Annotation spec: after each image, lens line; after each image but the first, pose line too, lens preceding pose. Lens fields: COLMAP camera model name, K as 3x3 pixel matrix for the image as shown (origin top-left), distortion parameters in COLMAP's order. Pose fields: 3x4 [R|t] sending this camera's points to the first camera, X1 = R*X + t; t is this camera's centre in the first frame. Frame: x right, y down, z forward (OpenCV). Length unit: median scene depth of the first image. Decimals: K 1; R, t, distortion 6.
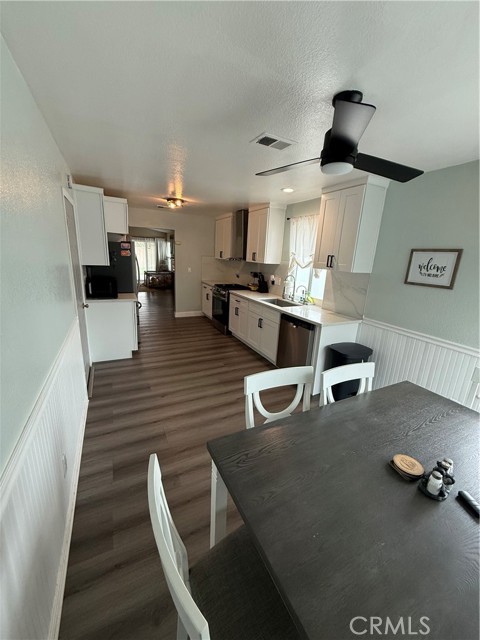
lens RADIAL K [[256.1, 0, 240.4], [0, 256.1, 318.9], [0, 0, 1]] dist [0.002321, 0.000657]
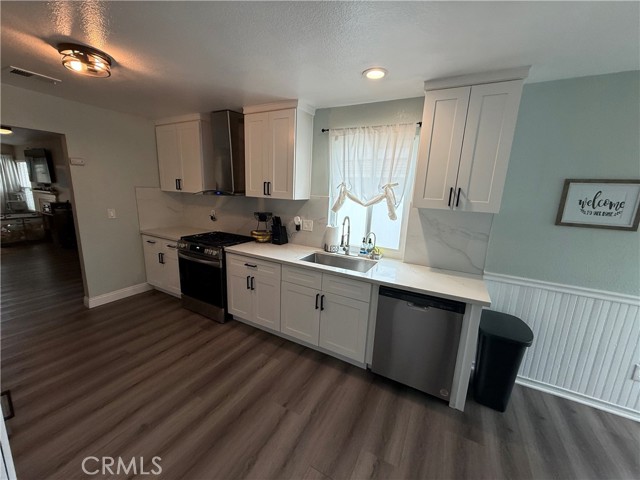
lens RADIAL K [[256.1, 0, 318.2], [0, 256.1, 240.5], [0, 0, 1]] dist [0.002321, 0.000657]
pose [[0.821335, -0.131695, 0.555037, -0.209453], [0.141137, 0.989650, 0.025965, -0.125312], [-0.552711, 0.057010, 0.831421, 0.454986]]
